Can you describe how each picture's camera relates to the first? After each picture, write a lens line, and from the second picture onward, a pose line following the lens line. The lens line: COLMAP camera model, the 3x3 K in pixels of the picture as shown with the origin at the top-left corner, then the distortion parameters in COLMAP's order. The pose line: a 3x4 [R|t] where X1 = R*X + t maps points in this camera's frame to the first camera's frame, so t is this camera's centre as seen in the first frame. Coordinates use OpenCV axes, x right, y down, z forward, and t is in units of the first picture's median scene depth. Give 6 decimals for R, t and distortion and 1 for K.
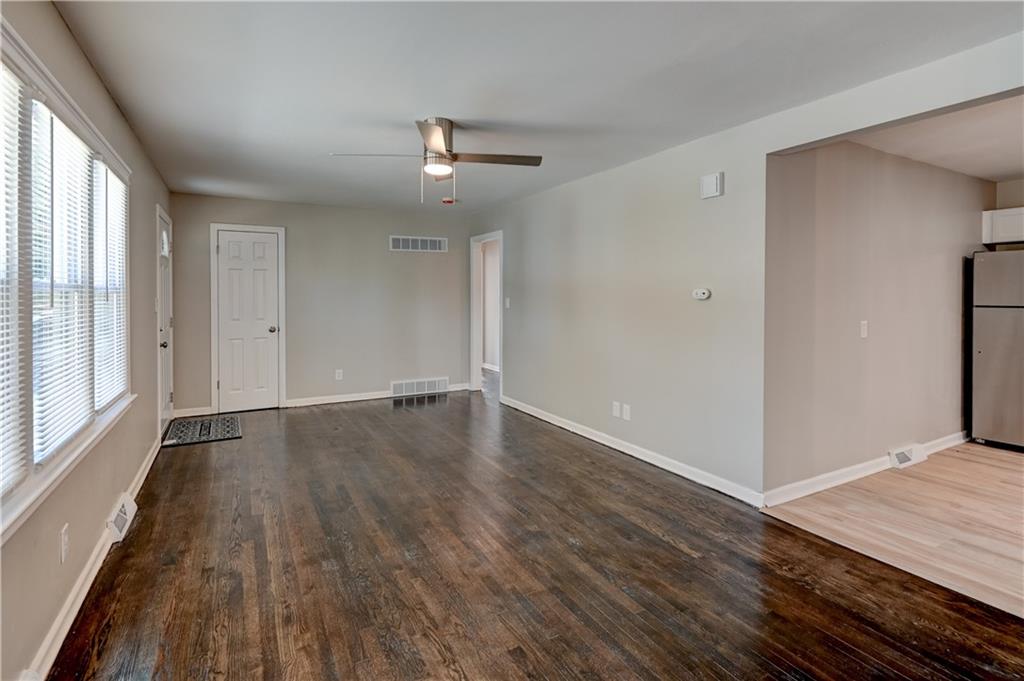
lens RADIAL K [[488.3, 0, 498.2], [0, 488.3, 297.4], [0, 0, 1]] dist [0.011531, -0.014535]
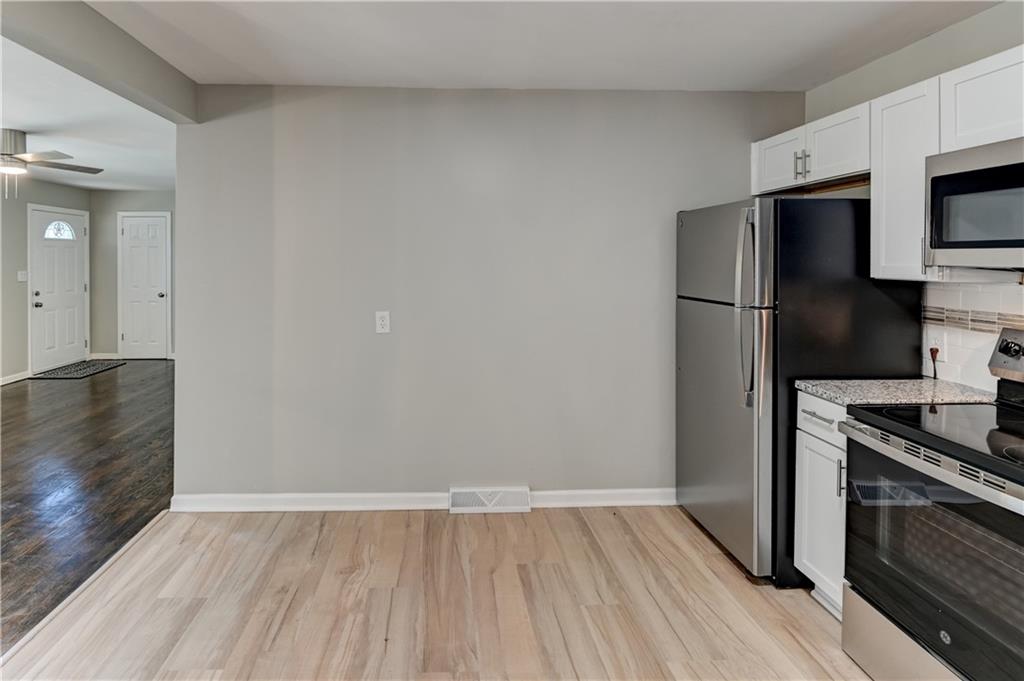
lens RADIAL K [[493.0, 0, 446.1], [0, 493.0, 261.4], [0, 0, 1]] dist [0.013925, -0.013068]
pose [[0.894423, 0.001326, -0.447219, 1.303727], [-0.001376, 0.999999, 0.000214, -0.036409], [0.447219, 0.000424, 0.894424, 0.366897]]
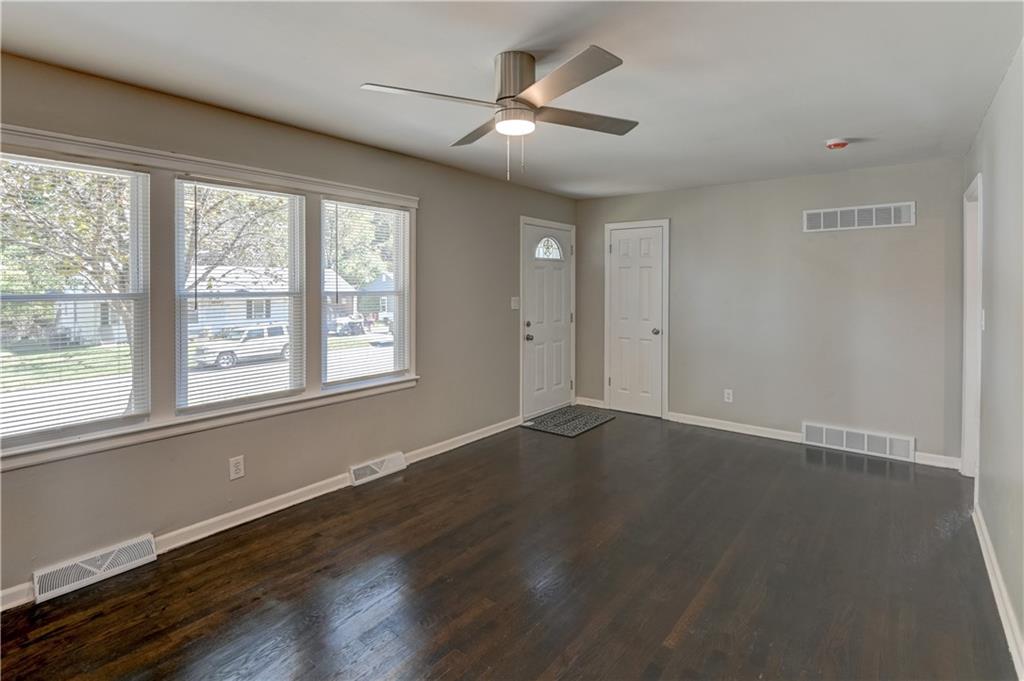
lens RADIAL K [[499.3, 0, 525.3], [0, 499.3, 288.7], [0, 0, 1]] dist [-0.002884, -0.002056]
pose [[0.425372, 0.009725, -0.904966, 0.499140], [-0.008200, 0.999943, 0.006892, -0.034573], [0.904982, 0.004489, 0.425427, 0.671450]]
